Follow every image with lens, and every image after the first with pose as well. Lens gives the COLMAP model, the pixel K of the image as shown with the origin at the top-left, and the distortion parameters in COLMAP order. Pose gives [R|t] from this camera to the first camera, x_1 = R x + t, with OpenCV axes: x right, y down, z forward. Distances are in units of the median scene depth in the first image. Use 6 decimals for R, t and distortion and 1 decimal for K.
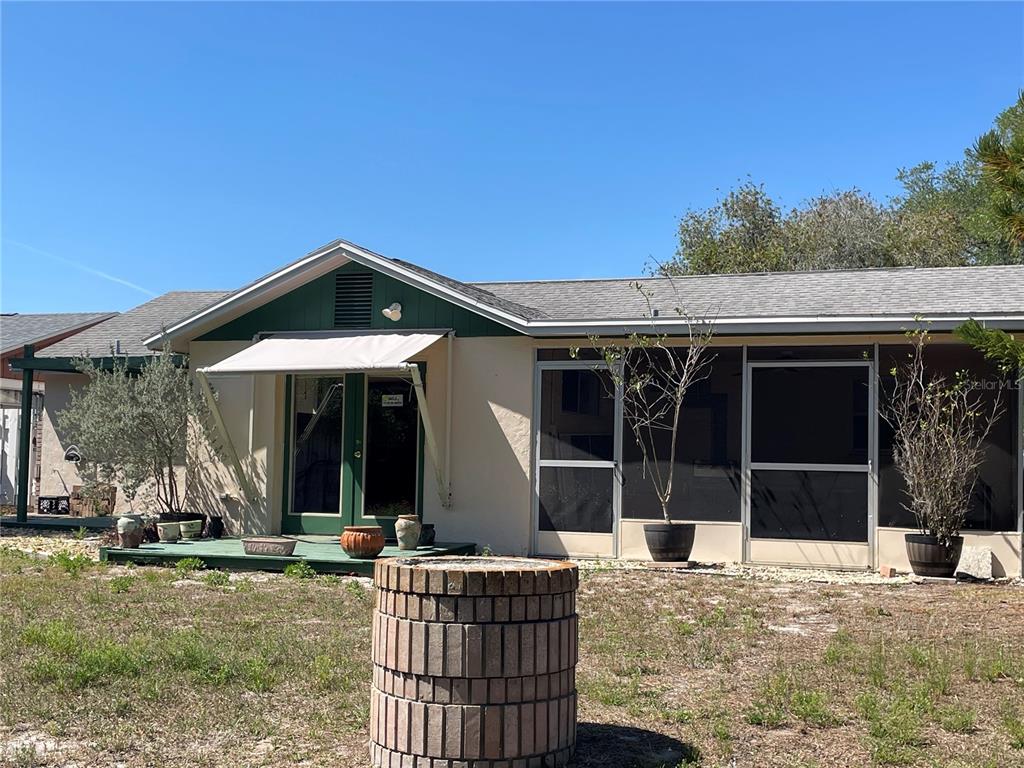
lens RADIAL K [[1245.4, 0, 512.7], [0, 1245.4, 389.2], [0, 0, 1]] dist [0.090272, 0.000000]
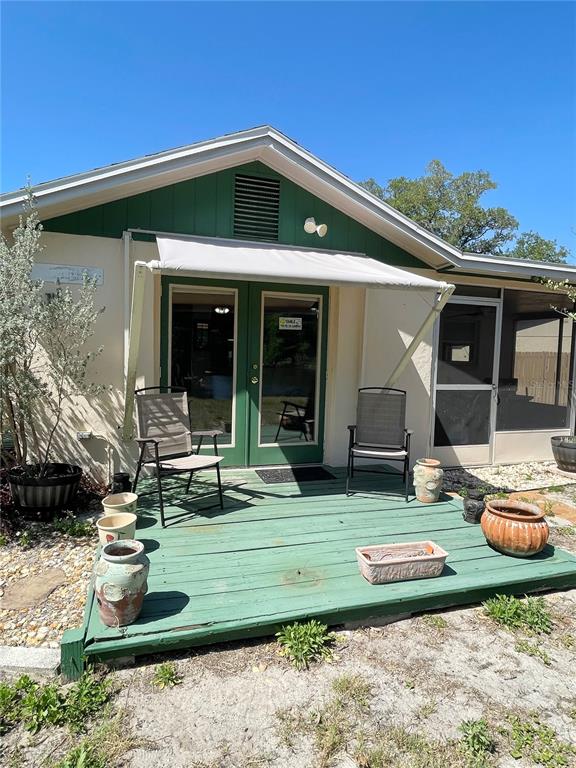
lens RADIAL K [[441.8, 0, 286.3], [0, 441.8, 375.1], [0, 0, 1]] dist [0.017938, 0.000895]
pose [[0.789563, -0.026615, 0.613092, -0.333733], [-0.048455, 0.993236, 0.105520, 0.013732], [-0.611754, -0.113023, 0.782932, 0.789404]]
